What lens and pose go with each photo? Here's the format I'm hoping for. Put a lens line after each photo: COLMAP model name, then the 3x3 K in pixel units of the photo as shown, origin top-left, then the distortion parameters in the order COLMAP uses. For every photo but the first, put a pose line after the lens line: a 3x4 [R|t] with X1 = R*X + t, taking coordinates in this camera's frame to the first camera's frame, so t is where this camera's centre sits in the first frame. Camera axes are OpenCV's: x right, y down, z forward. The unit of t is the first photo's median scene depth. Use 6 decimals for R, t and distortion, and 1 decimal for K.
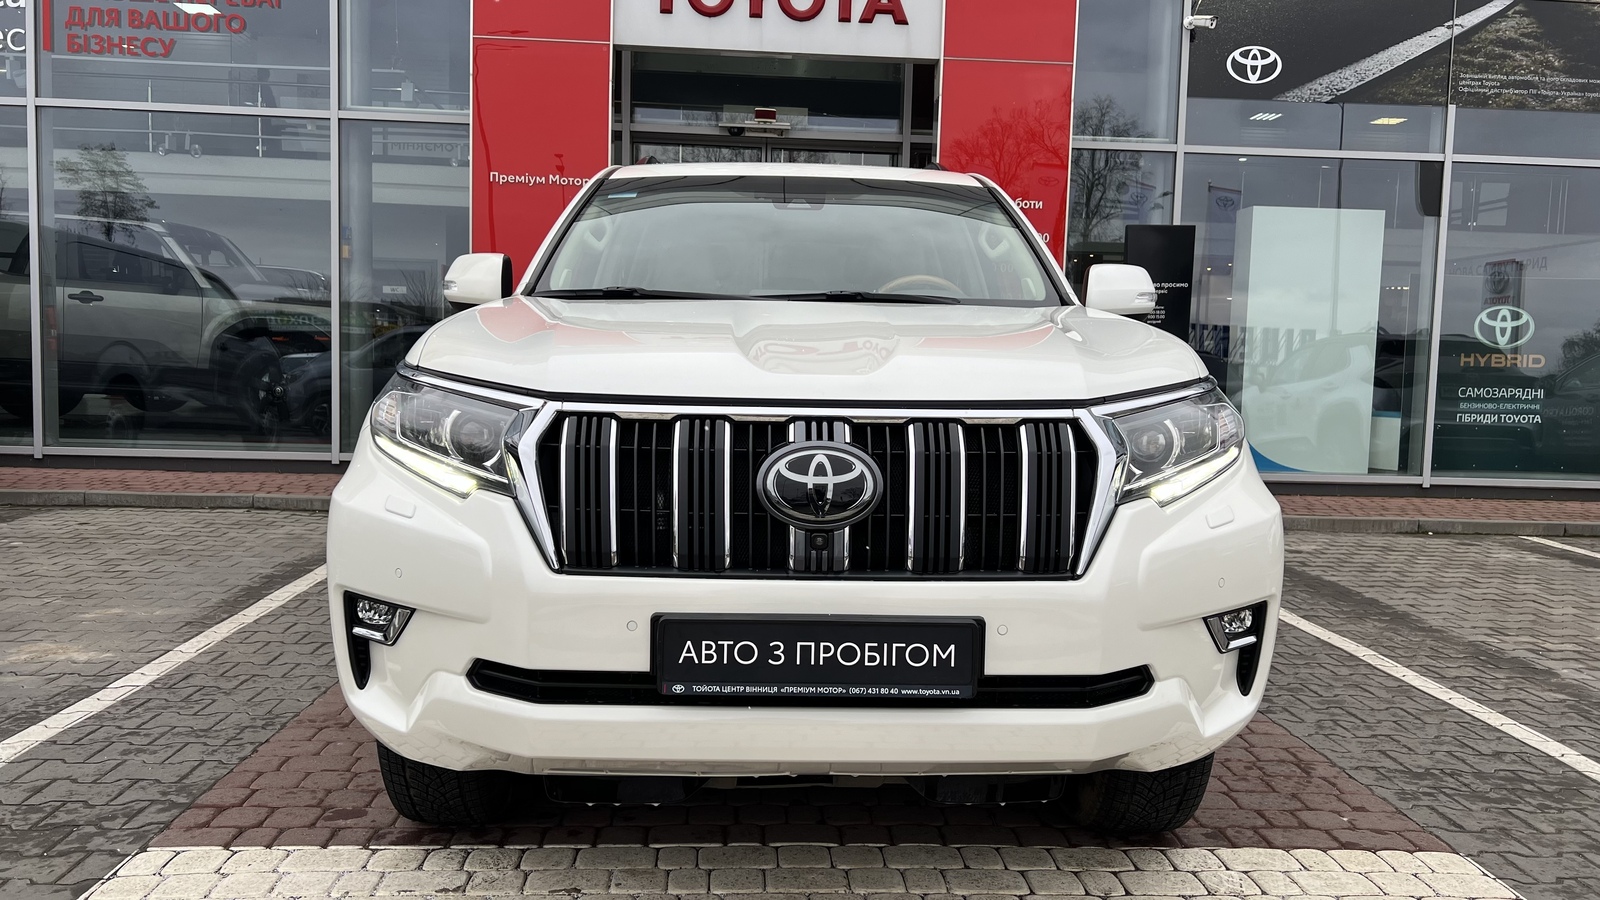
lens RADIAL K [[1240.7, 0, 803.7], [0, 1240.7, 463.8], [0, 0, 1]] dist [0.058865, -0.074472]
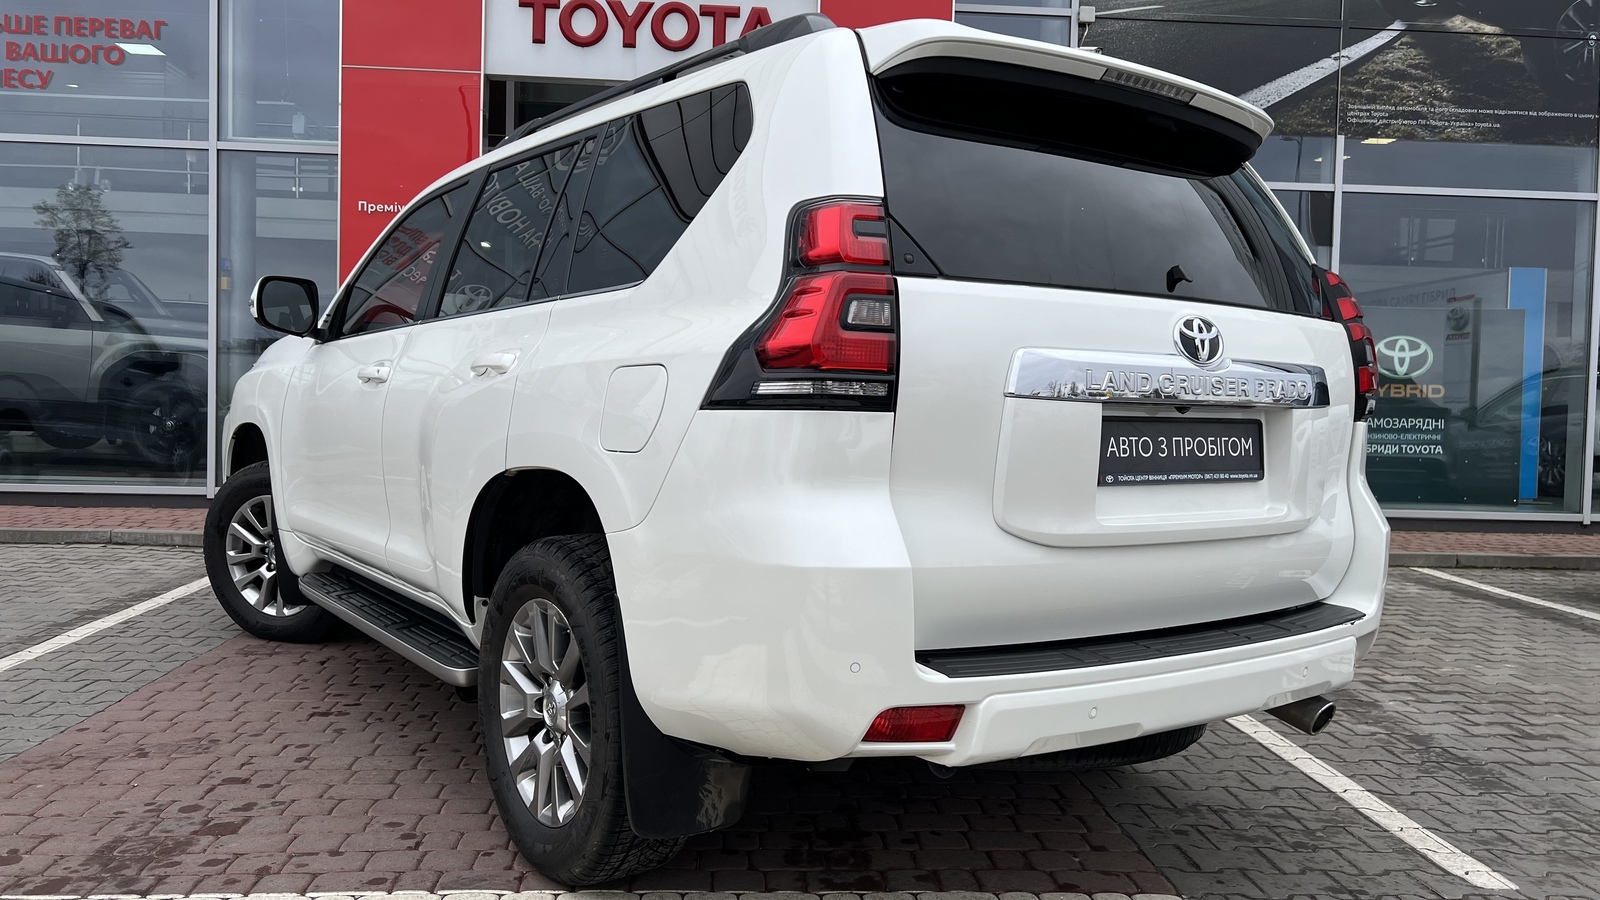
lens RADIAL K [[1238.8, 0, 800.0], [0, 1238.8, 450.0], [0, 0, 1]] dist [0.058801, -0.074209]
pose [[0.999976, -0.003189, 0.006172, 0.082295], [0.003447, 0.999101, -0.042261, 0.005268], [-0.006032, 0.042281, 0.999088, 0.017701]]
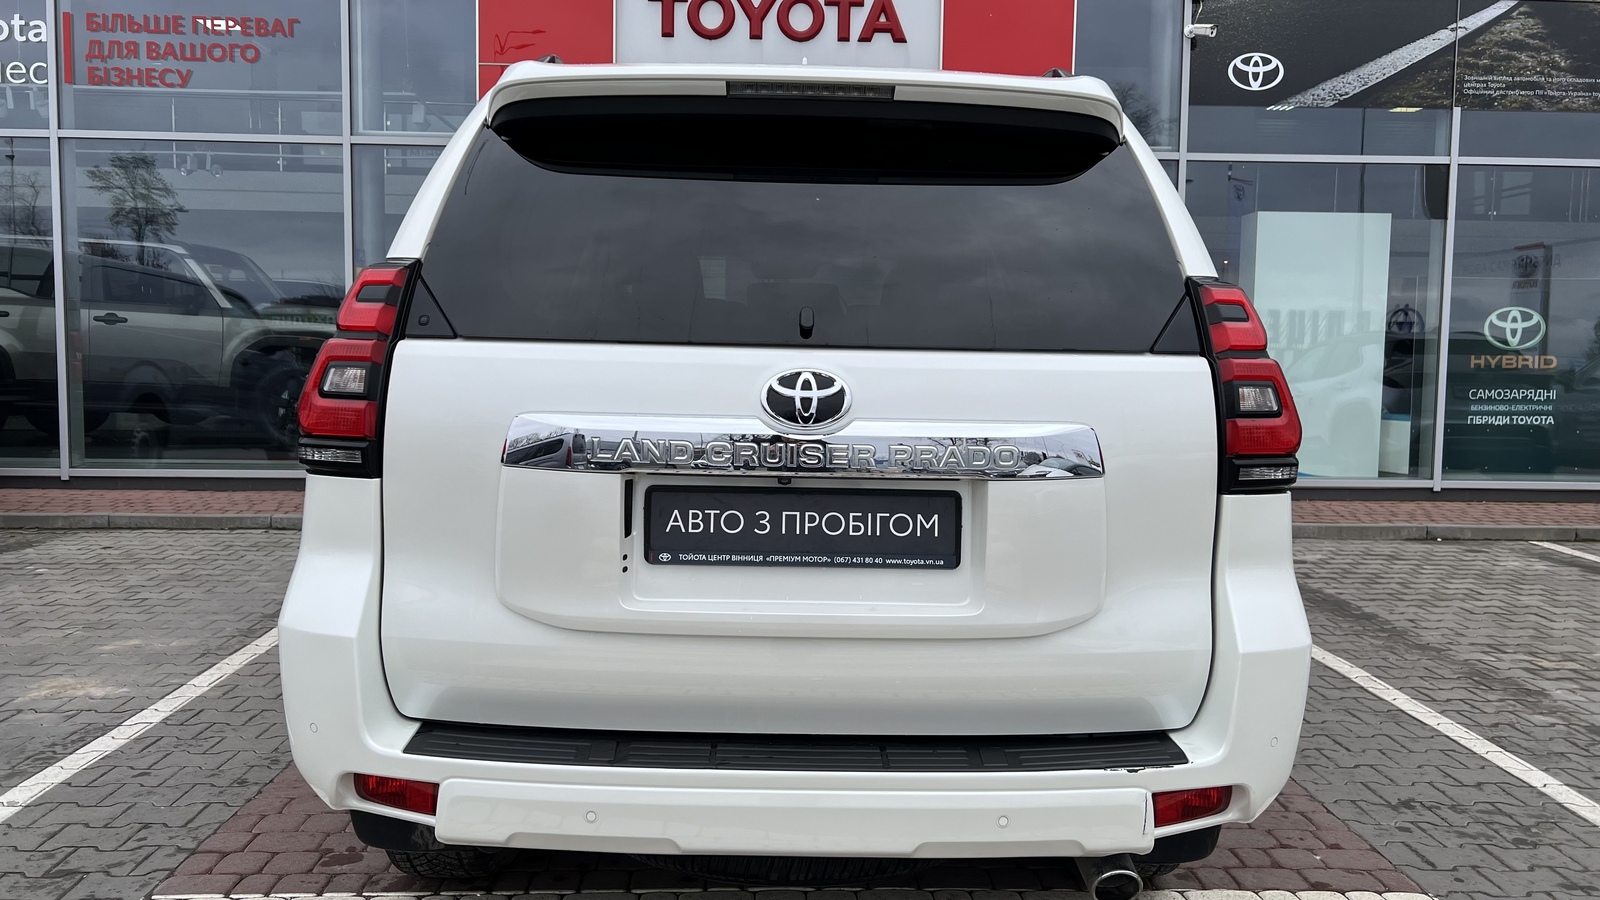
lens RADIAL K [[1242.1, 0, 795.5], [0, 1242.1, 449.1], [0, 0, 1]] dist [0.056279, -0.071365]
pose [[0.999566, -0.012633, -0.026596, 0.015049], [0.012550, 0.999916, -0.003293, -0.018667], [0.026635, 0.002958, 0.999641, -0.010832]]
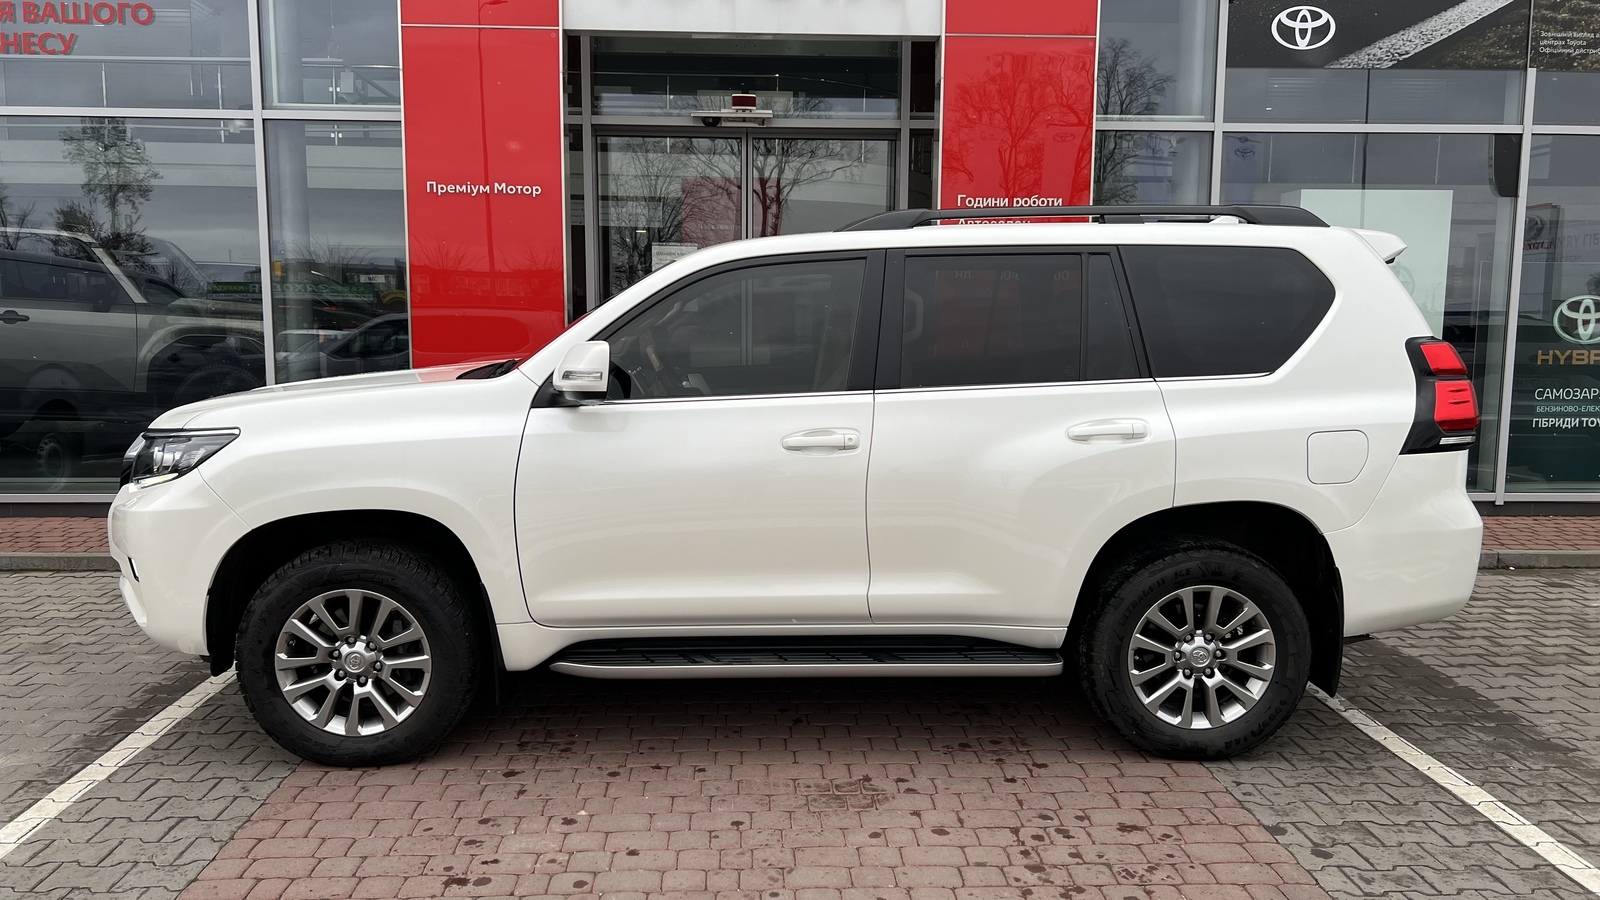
lens RADIAL K [[1226.5, 0, 791.4], [0, 1226.5, 464.0], [0, 0, 1]] dist [0.069658, -0.086857]
pose [[0.999551, -0.019180, -0.023018, 0.018113], [0.020134, 0.998916, 0.041979, -0.060715], [0.022188, -0.042424, 0.998853, 0.119567]]
